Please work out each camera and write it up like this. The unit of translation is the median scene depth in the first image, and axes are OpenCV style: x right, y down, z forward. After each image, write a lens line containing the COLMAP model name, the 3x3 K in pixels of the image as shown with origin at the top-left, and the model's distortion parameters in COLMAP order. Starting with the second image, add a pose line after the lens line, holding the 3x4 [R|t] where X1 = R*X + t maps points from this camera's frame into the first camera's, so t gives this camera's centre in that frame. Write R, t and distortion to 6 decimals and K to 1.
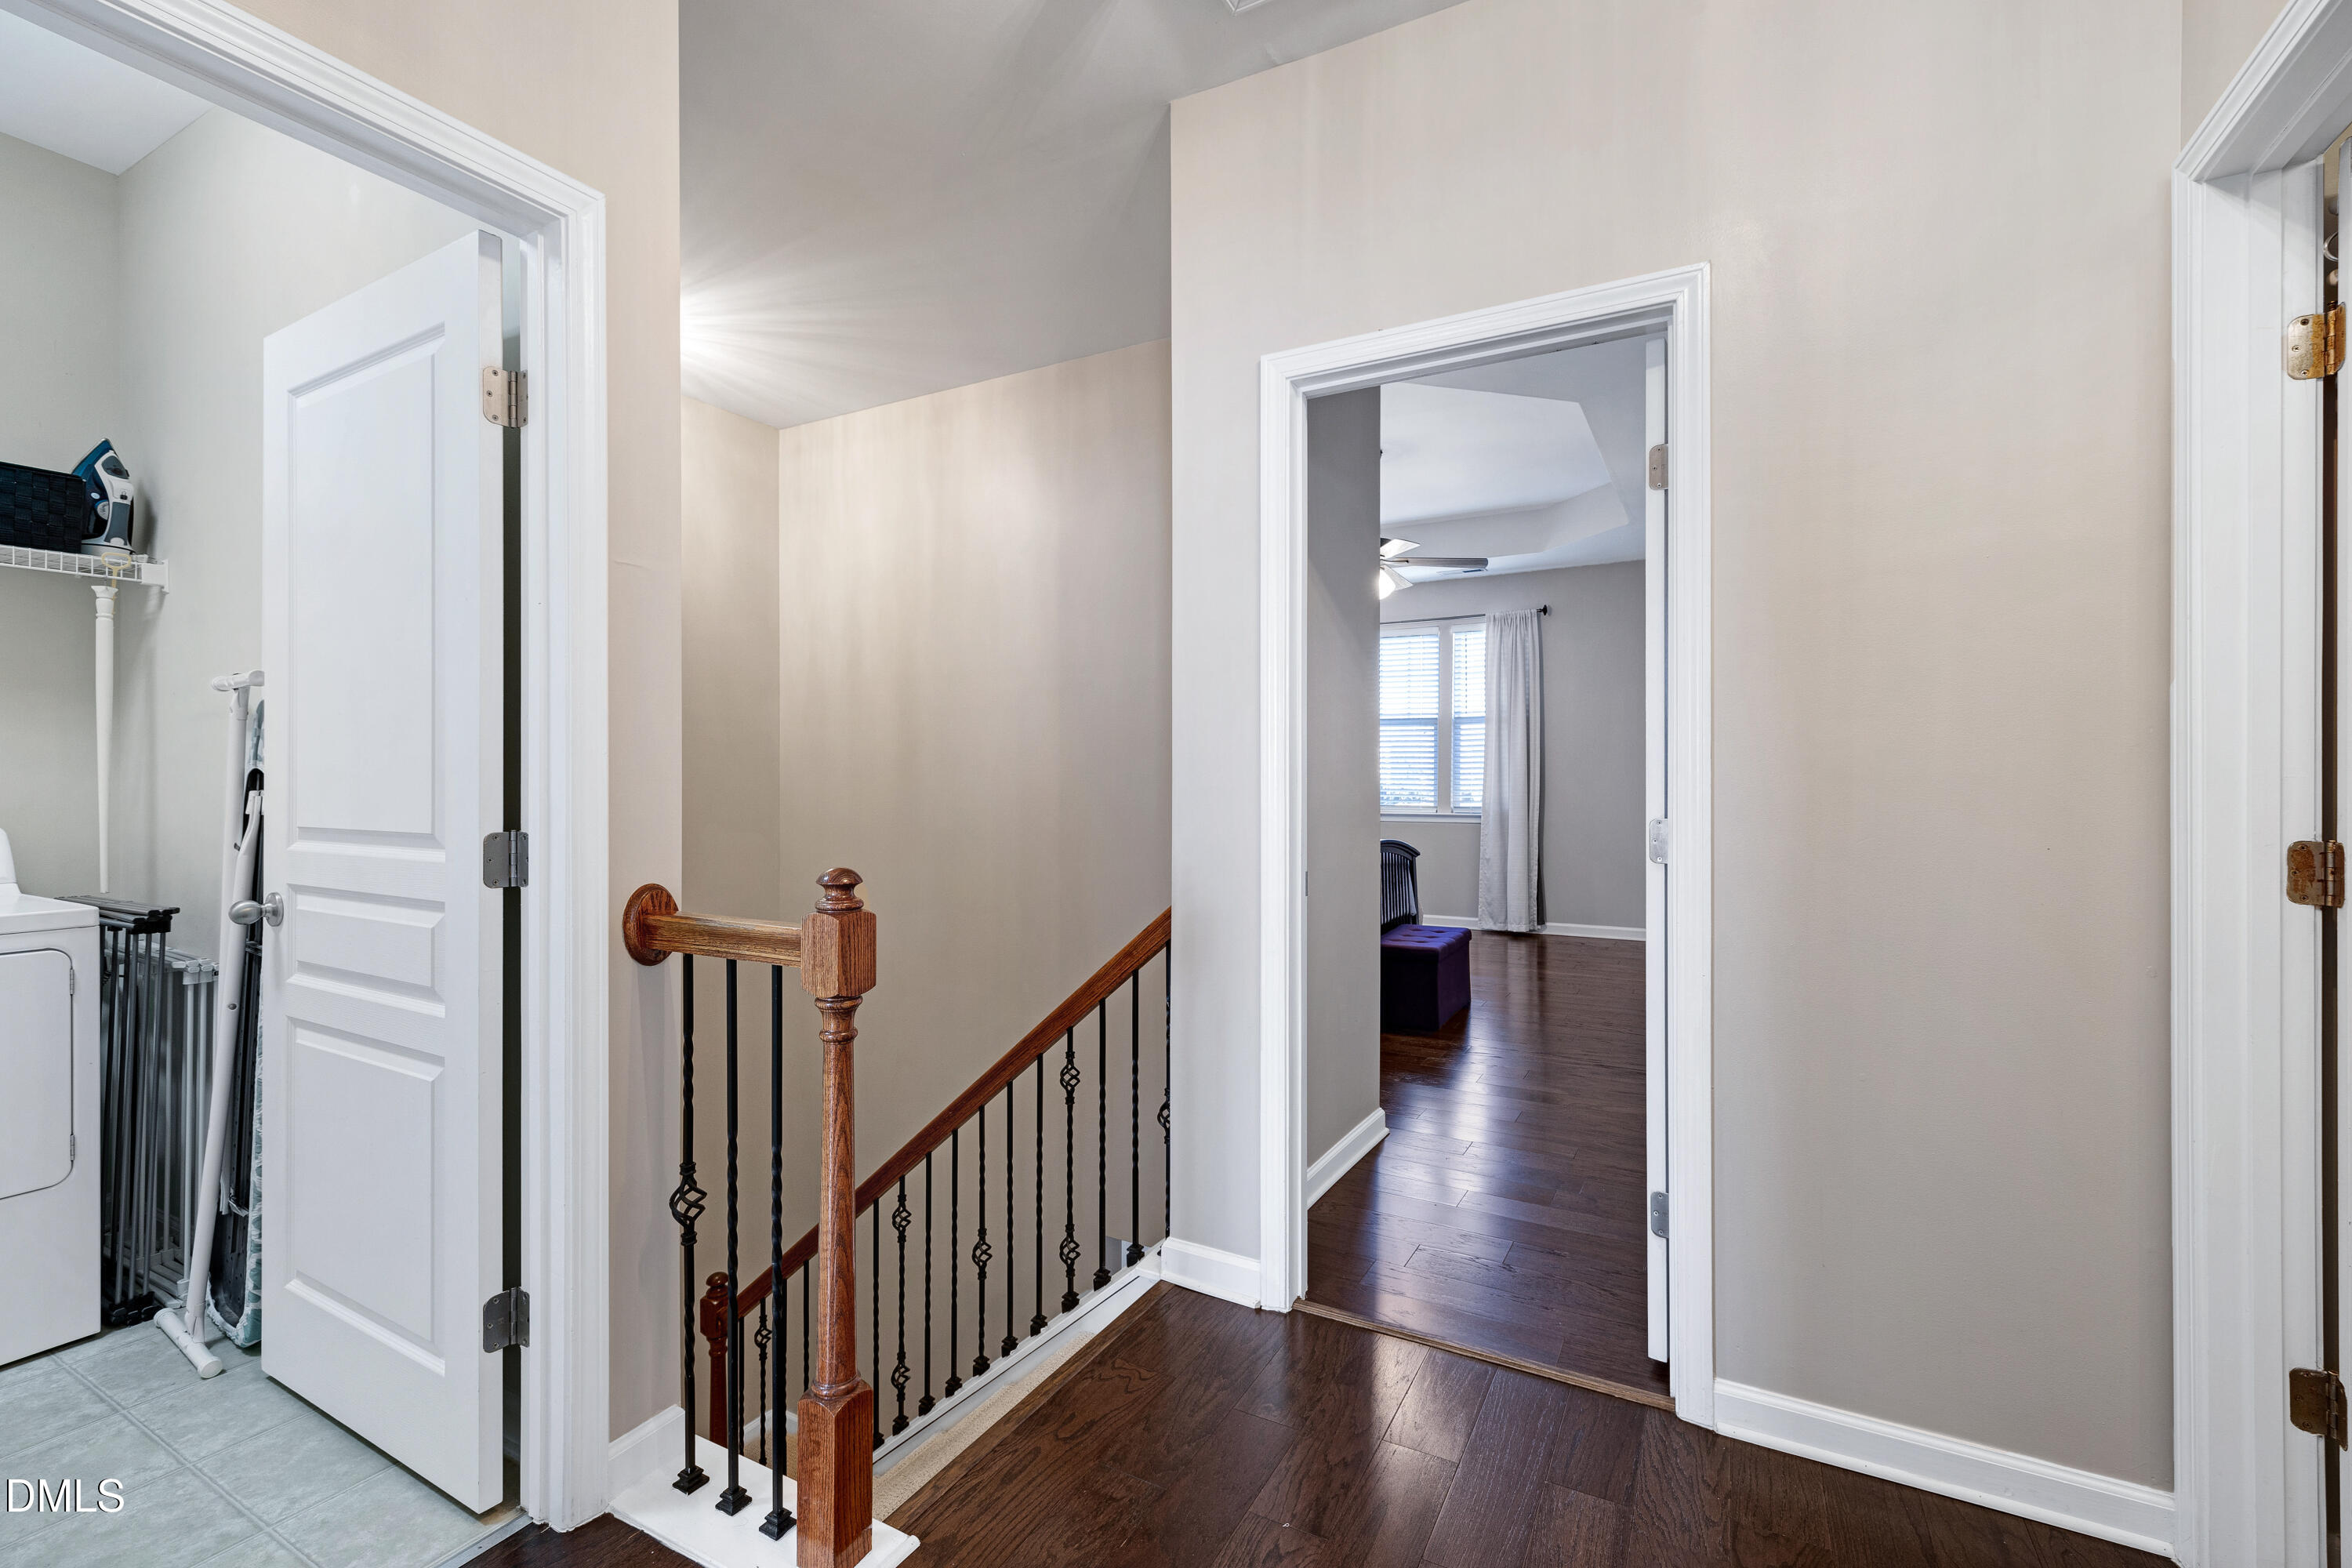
lens RADIAL K [[1012.5, 0, 1175.8], [0, 1012.5, 781.1], [0, 0, 1]] dist [0.003696, 0.000246]
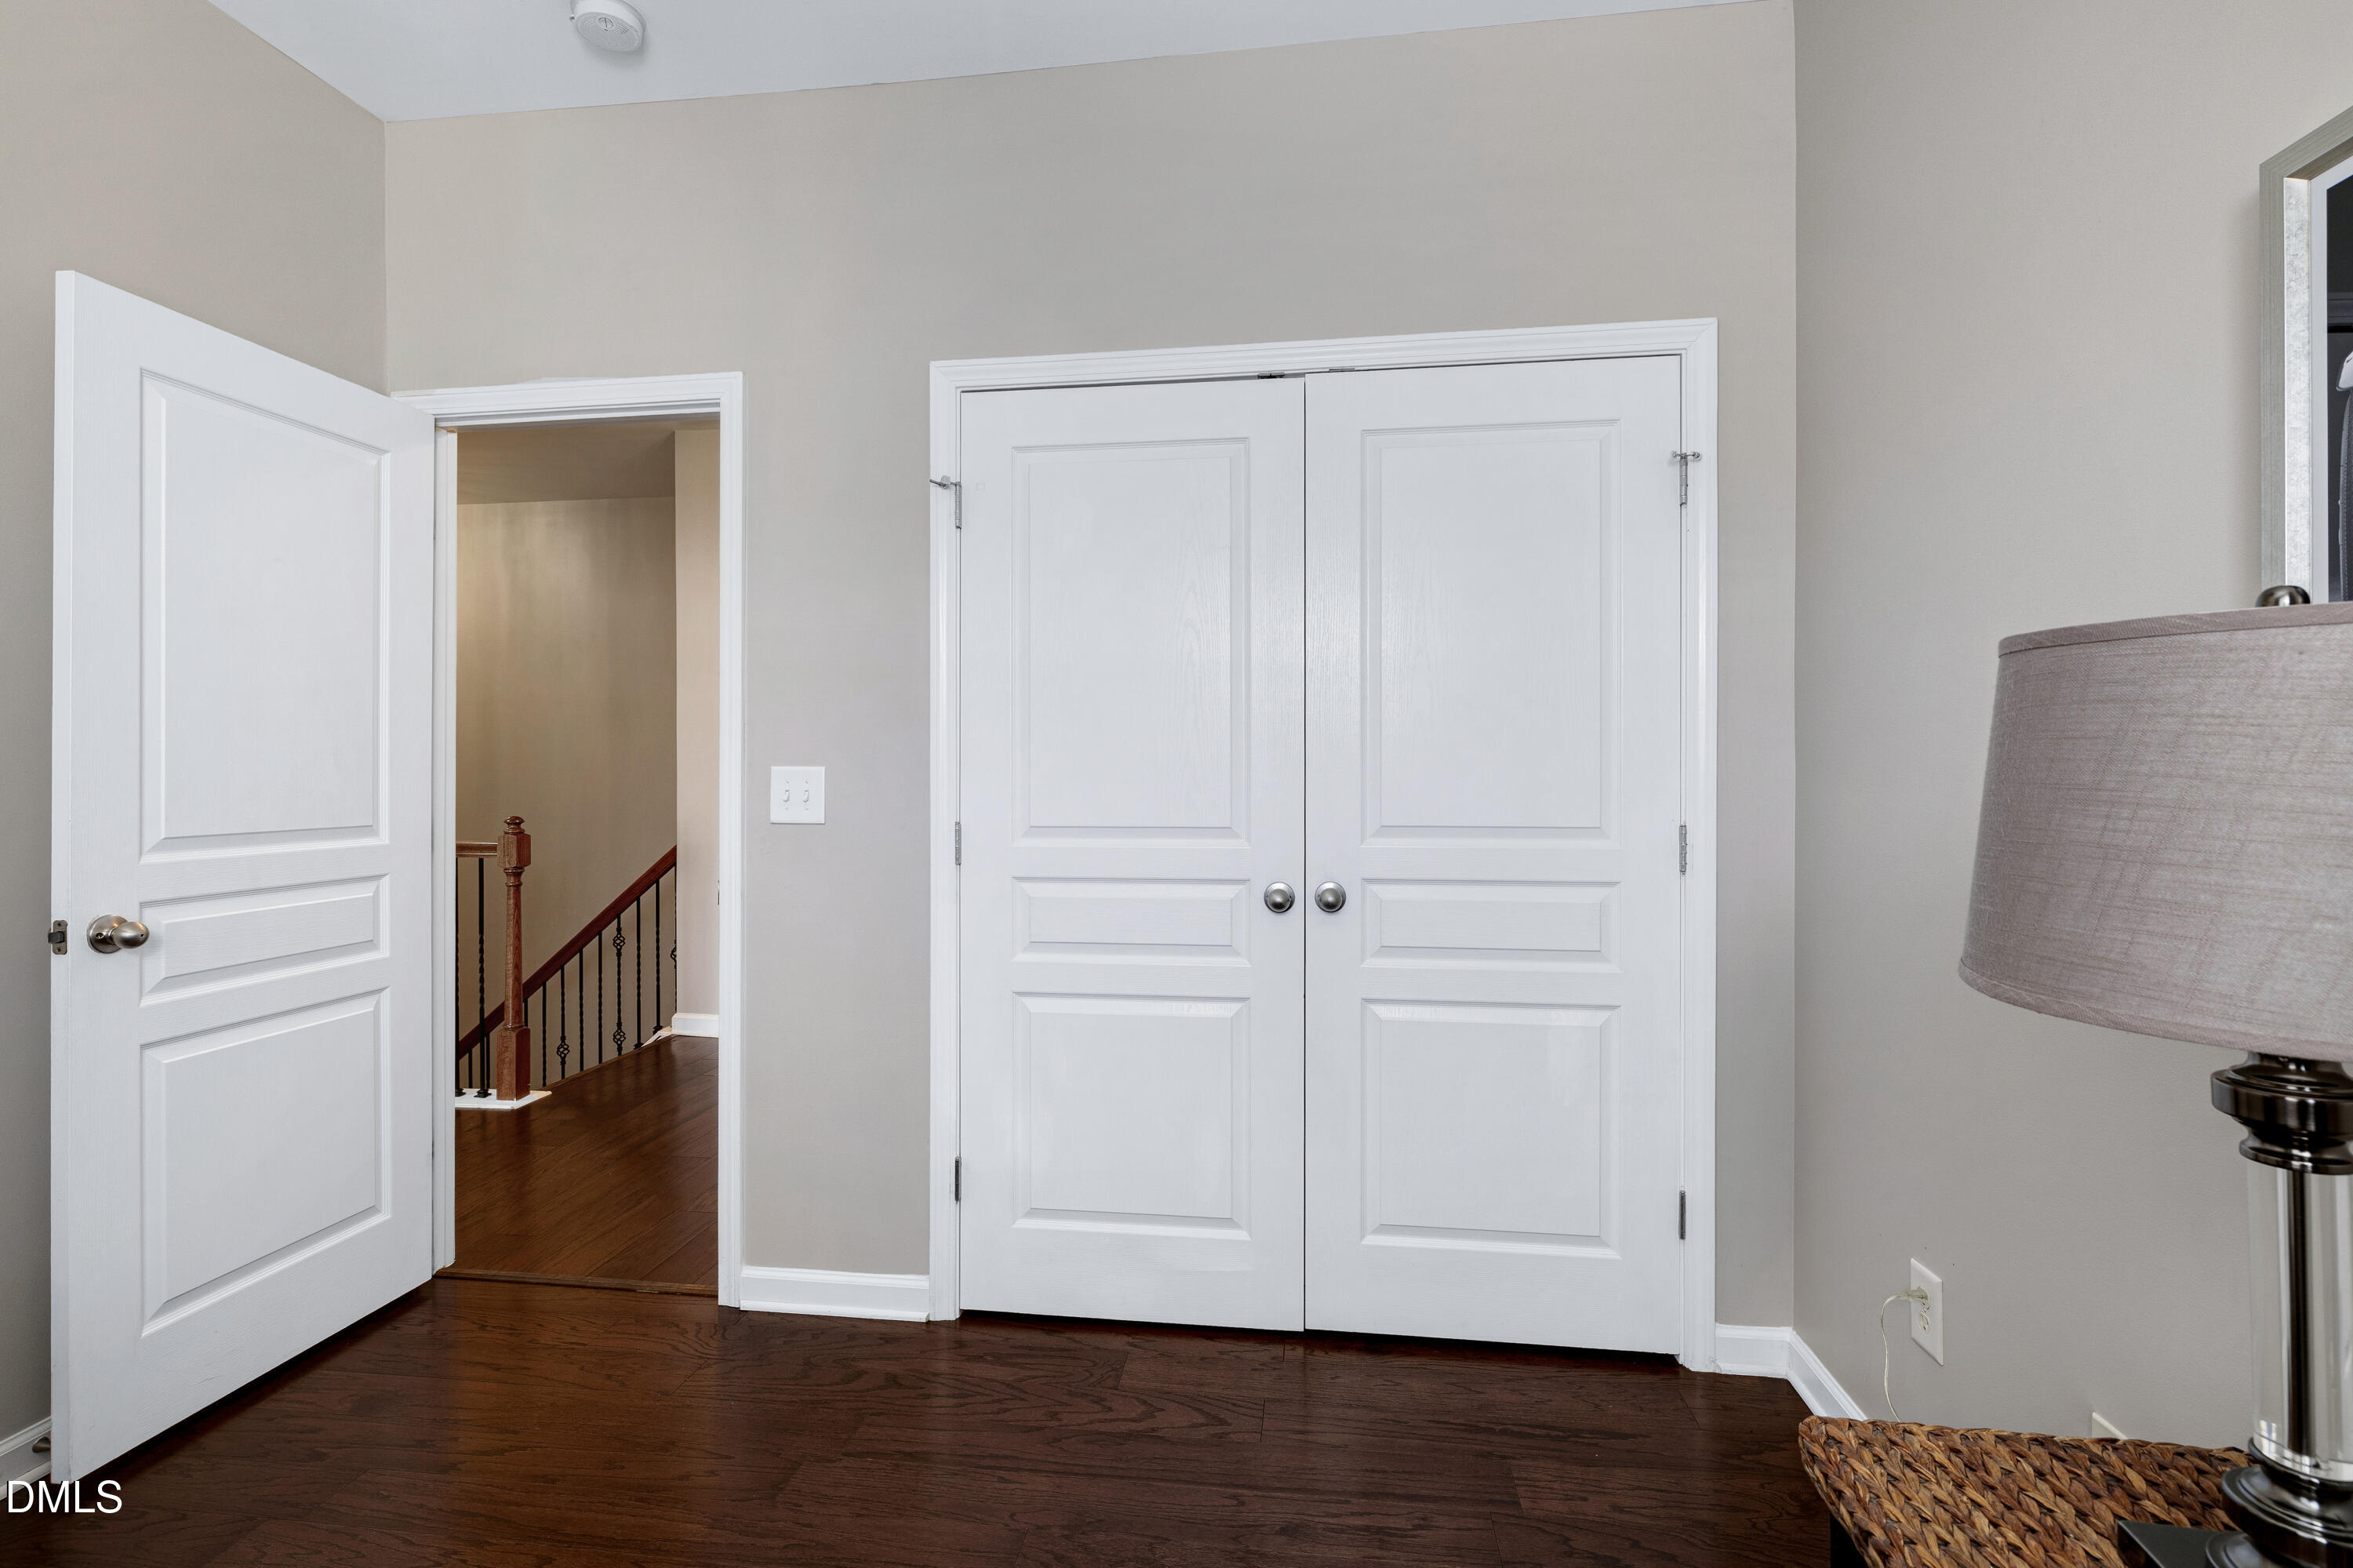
lens RADIAL K [[1068.6, 0, 1175.1], [0, 1068.6, 783.7], [0, 0, 1]] dist [-0.003584, 0.000319]
pose [[0.929916, -0.002124, 0.367765, 0.128243], [0.000255, 0.999987, 0.005131, -0.004154], [-0.367771, -0.004677, 0.929905, -1.228420]]
